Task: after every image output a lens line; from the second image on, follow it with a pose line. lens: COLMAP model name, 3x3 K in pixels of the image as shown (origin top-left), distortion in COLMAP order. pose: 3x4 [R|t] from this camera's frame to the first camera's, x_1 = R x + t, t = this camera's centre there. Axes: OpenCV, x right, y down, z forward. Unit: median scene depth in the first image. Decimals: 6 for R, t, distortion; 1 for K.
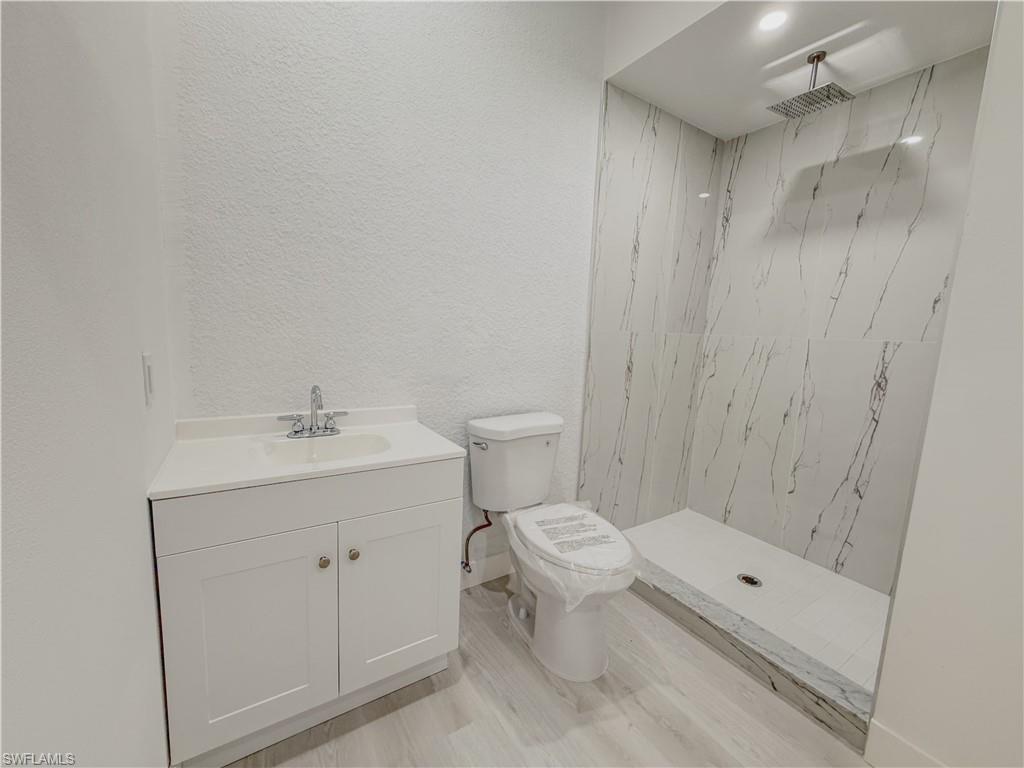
lens RADIAL K [[412.4, 0, 506.6], [0, 412.4, 385.4], [0, 0, 1]] dist [0.001307, -0.000094]
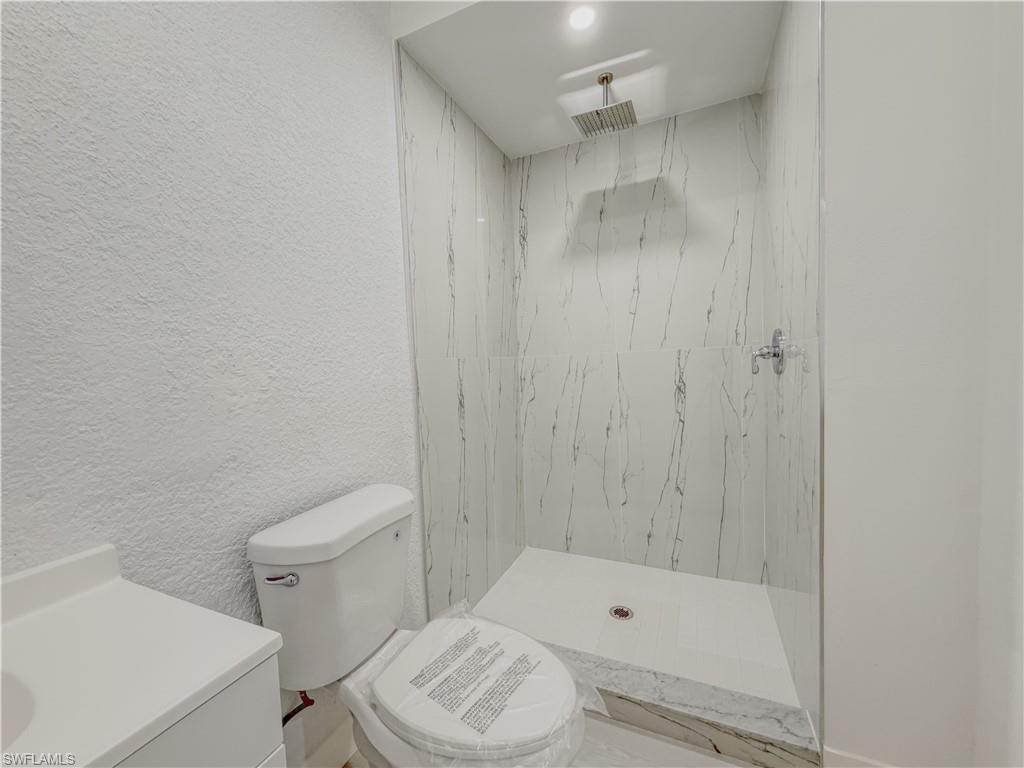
lens RADIAL K [[412.4, 0, 509.2], [0, 412.4, 384.8], [0, 0, 1]] dist [0.001307, -0.000094]
pose [[0.835157, -0.105308, 0.539837, -0.075439], [0.149626, 0.987983, -0.038750, -0.039561], [-0.529269, 0.113136, 0.840877, 0.333550]]
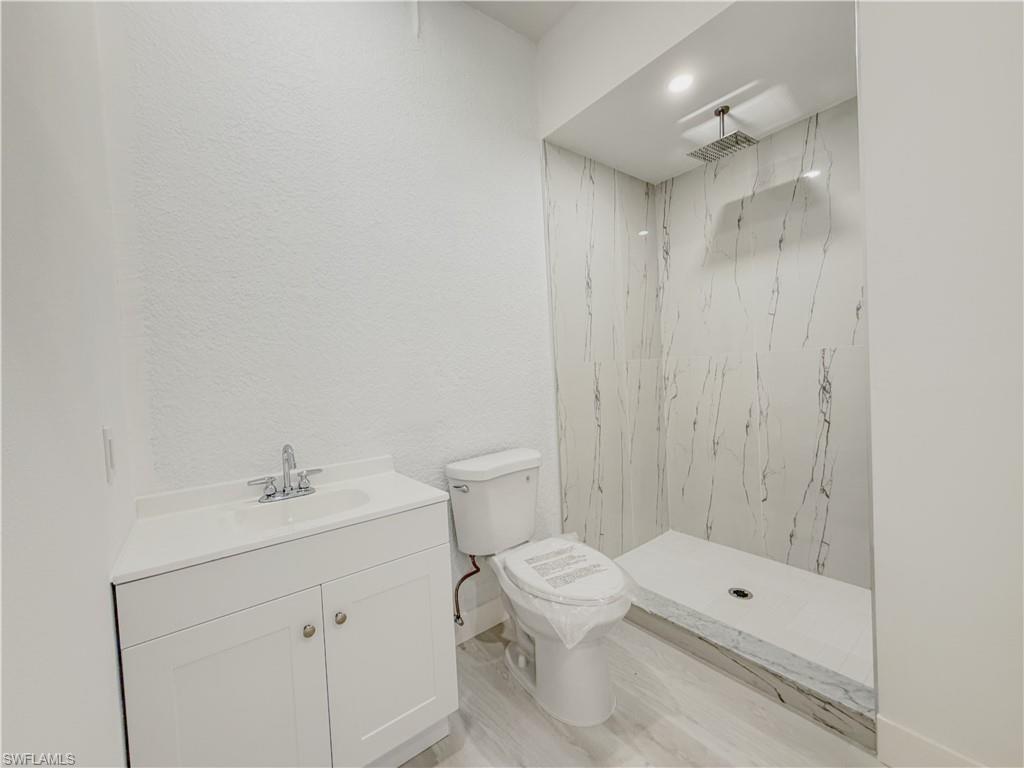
lens RADIAL K [[412.4, 0, 506.8], [0, 412.4, 385.5], [0, 0, 1]] dist [0.001307, -0.000094]
pose [[0.991750, -0.098391, 0.082167, -0.010747], [0.106381, 0.989354, -0.099303, 0.010663], [-0.071522, 0.107225, 0.991659, -0.013748]]
